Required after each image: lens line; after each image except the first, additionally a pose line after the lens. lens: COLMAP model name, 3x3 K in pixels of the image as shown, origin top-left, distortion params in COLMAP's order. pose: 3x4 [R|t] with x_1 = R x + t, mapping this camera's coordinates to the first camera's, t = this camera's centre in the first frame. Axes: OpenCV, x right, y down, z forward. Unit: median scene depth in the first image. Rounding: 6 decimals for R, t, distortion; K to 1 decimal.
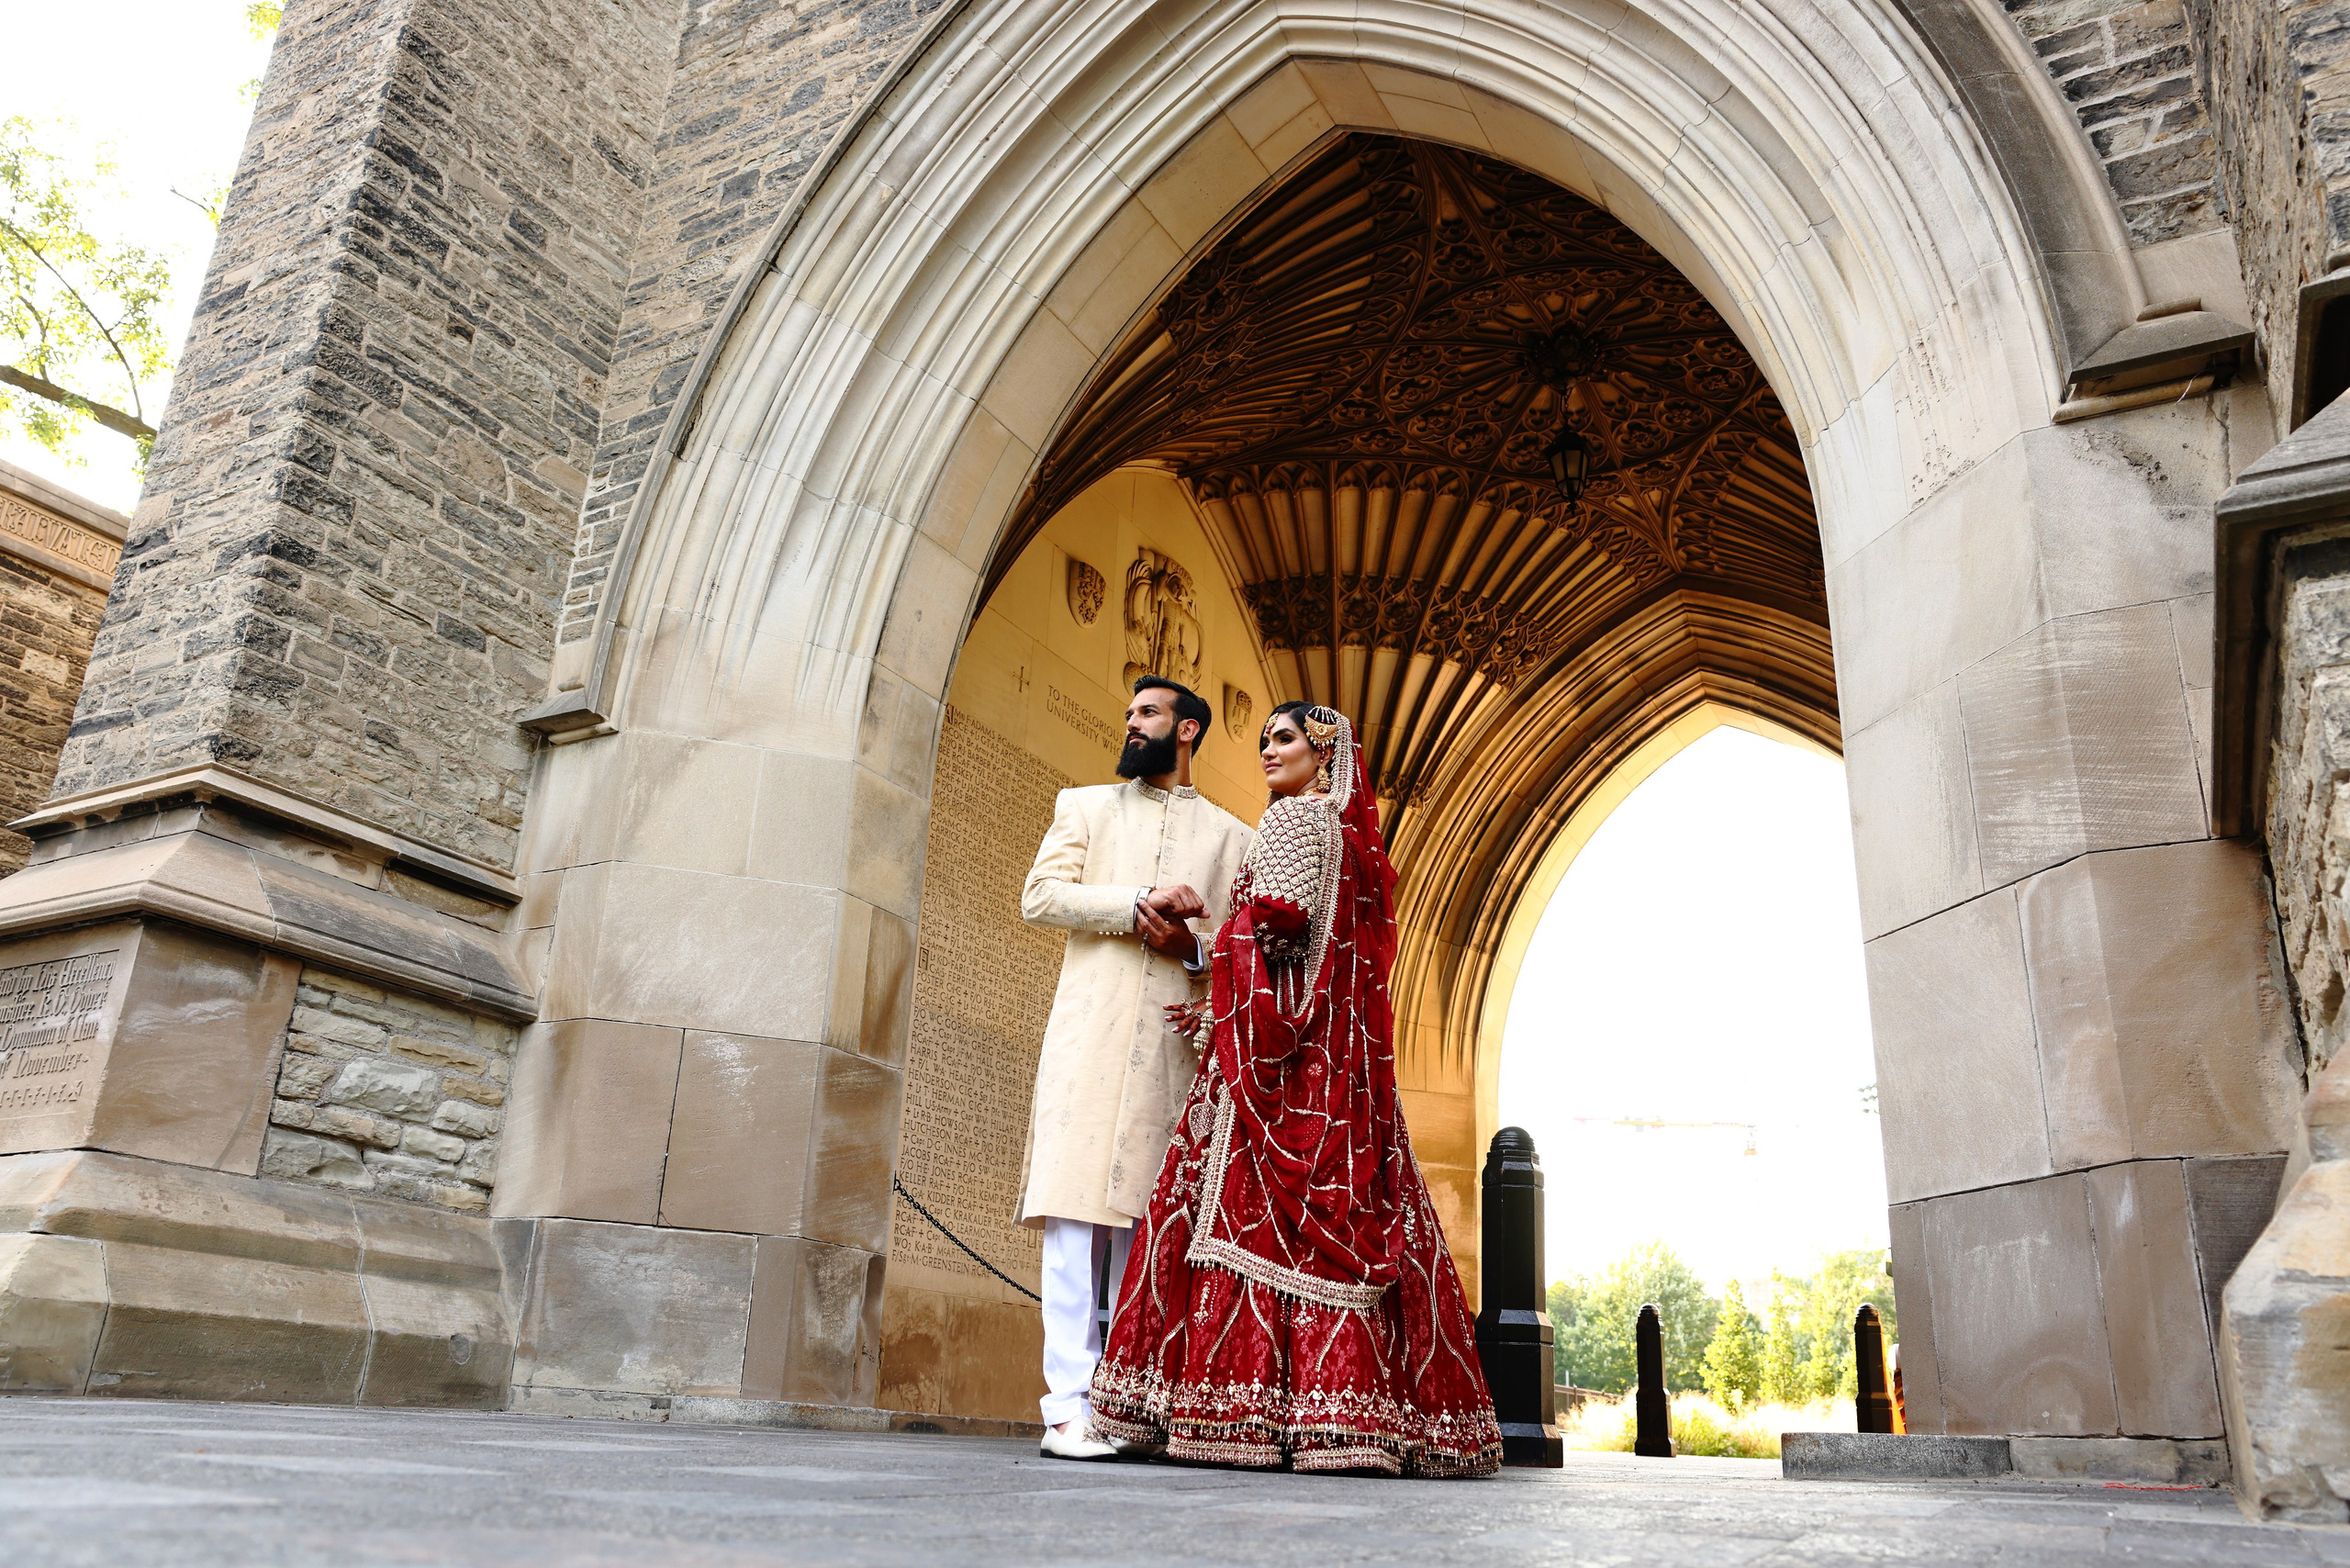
lens RADIAL K [[1723.3, 0, 1175.0], [0, 1723.3, 784.0], [0, 0, 1]] dist [-0.073374, 0.004674]
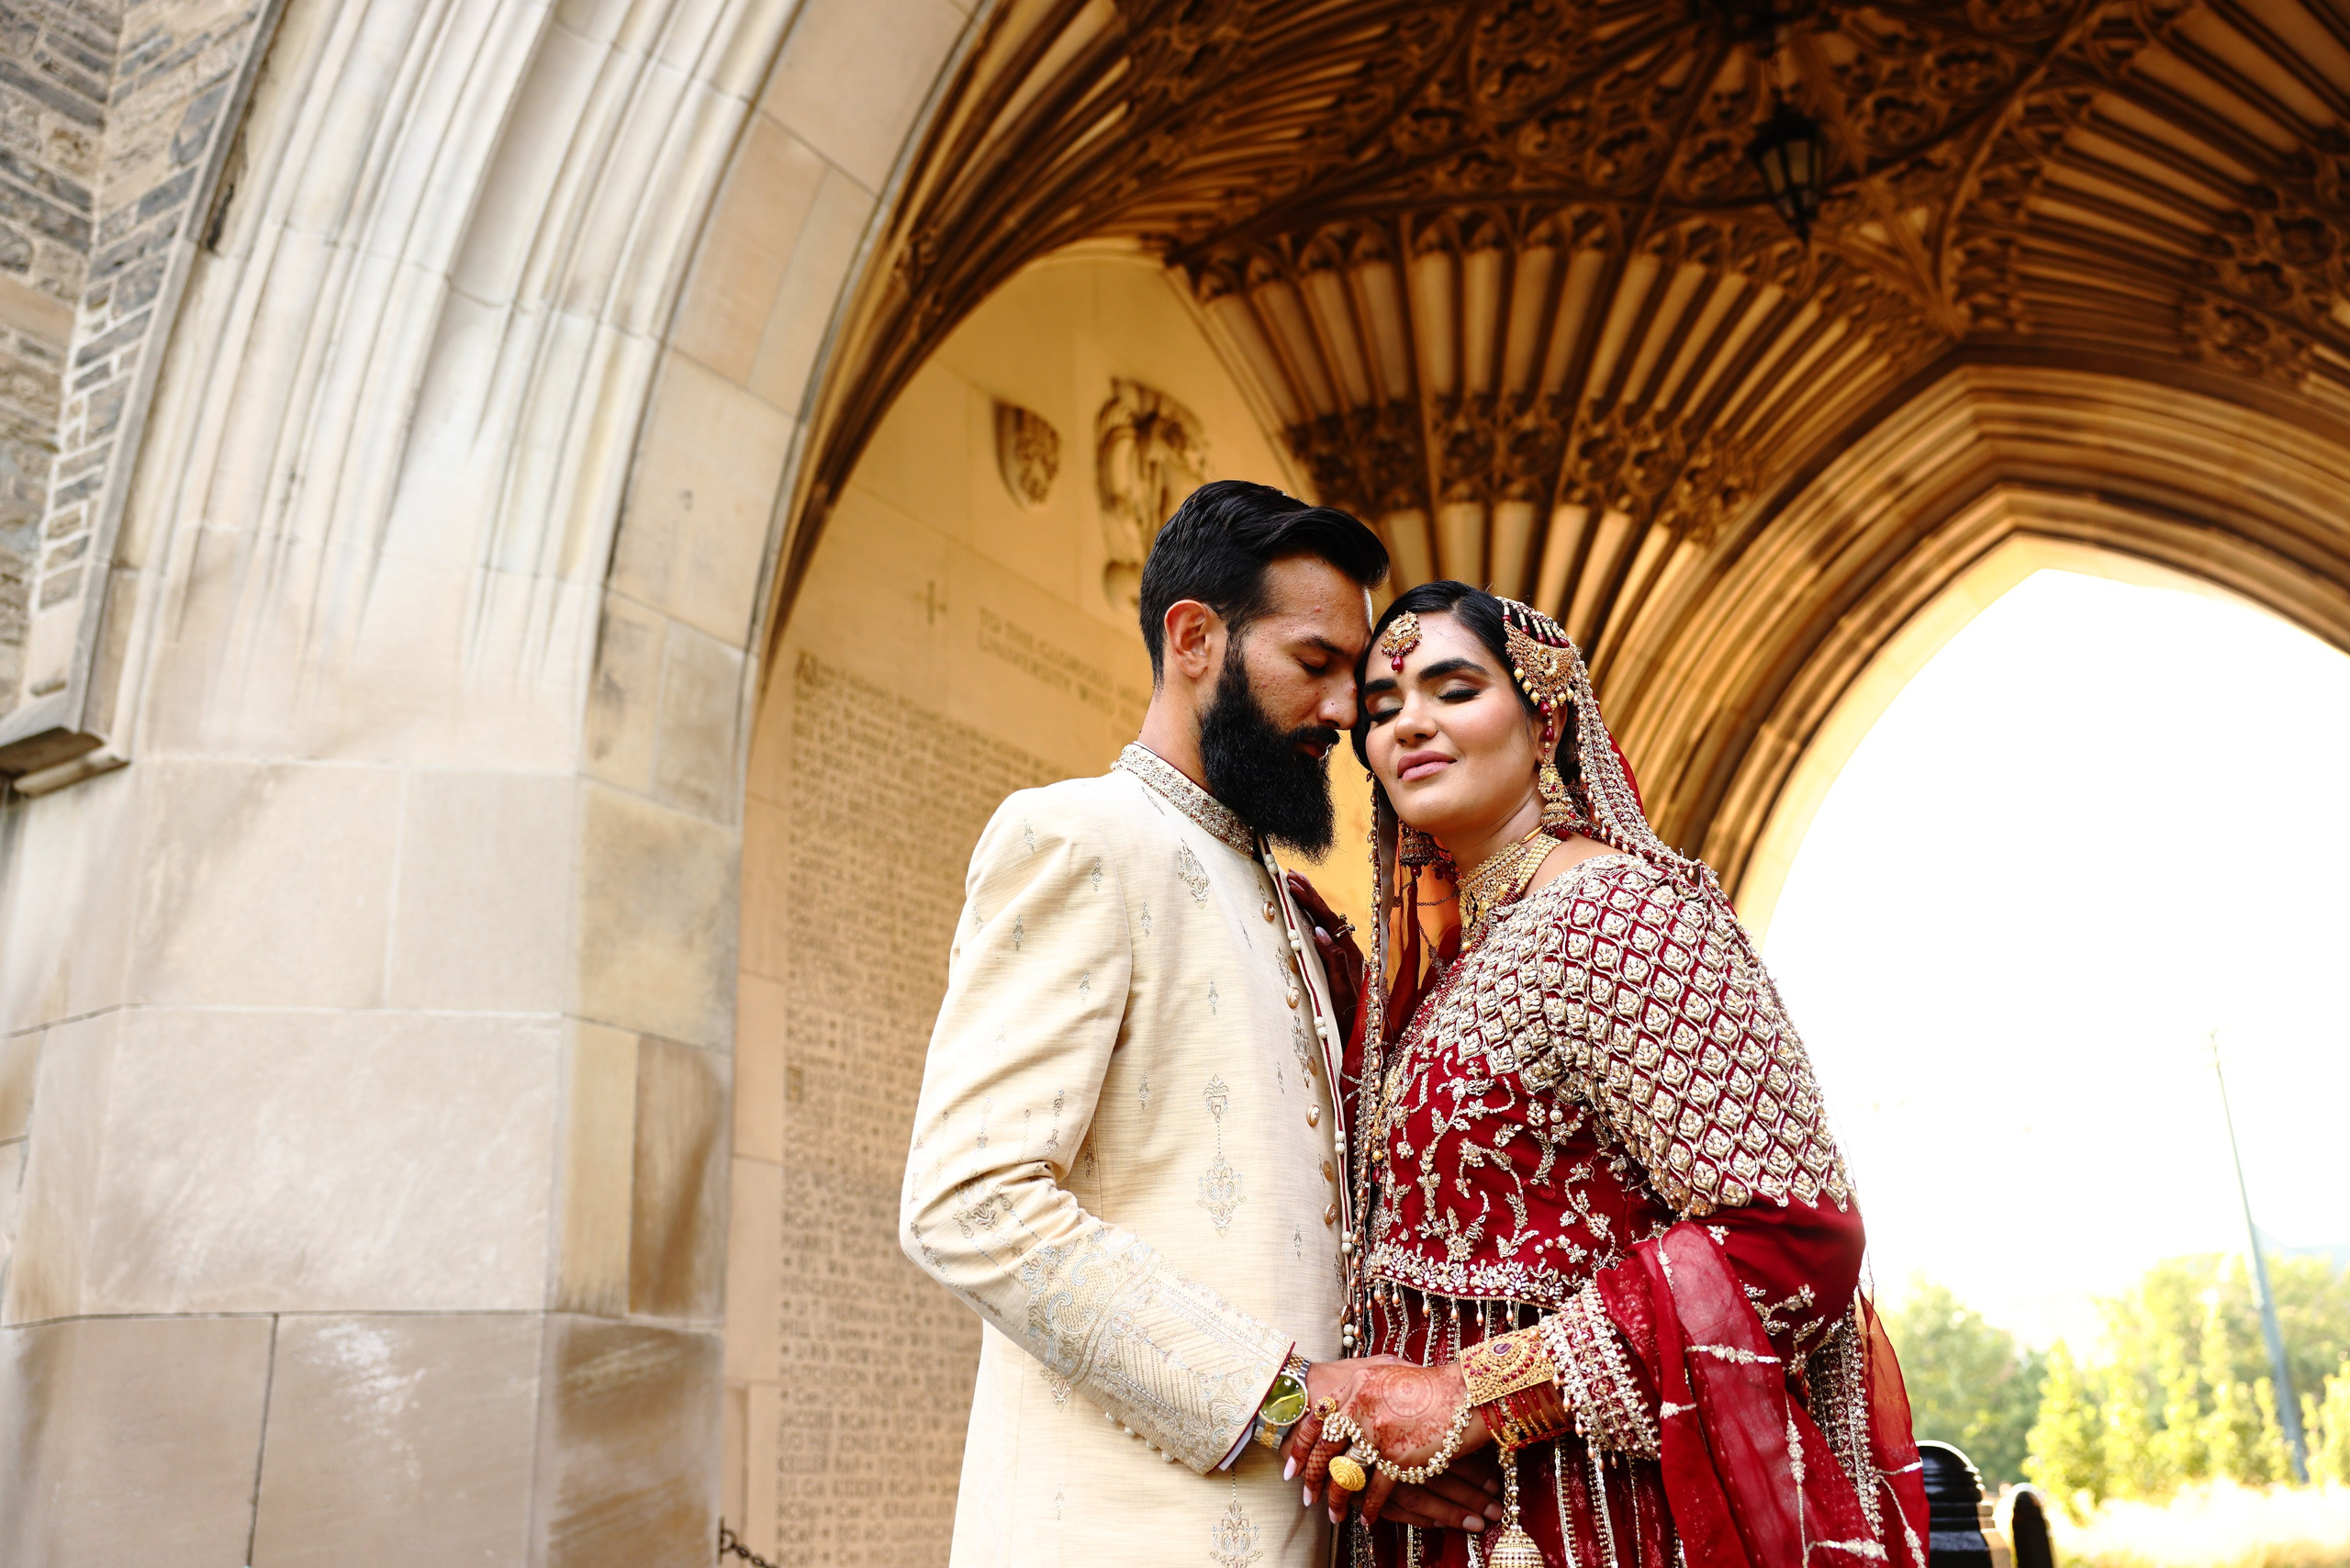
lens RADIAL K [[2166.3, 0, 1209.1], [0, 2166.3, 786.1], [0, 0, 1]] dist [0.010735, 0.016065]
pose [[0.995339, -0.094440, -0.019515, 0.021171], [0.094915, 0.995170, 0.025070, -0.006424], [0.017053, -0.026805, 0.999495, 0.258388]]
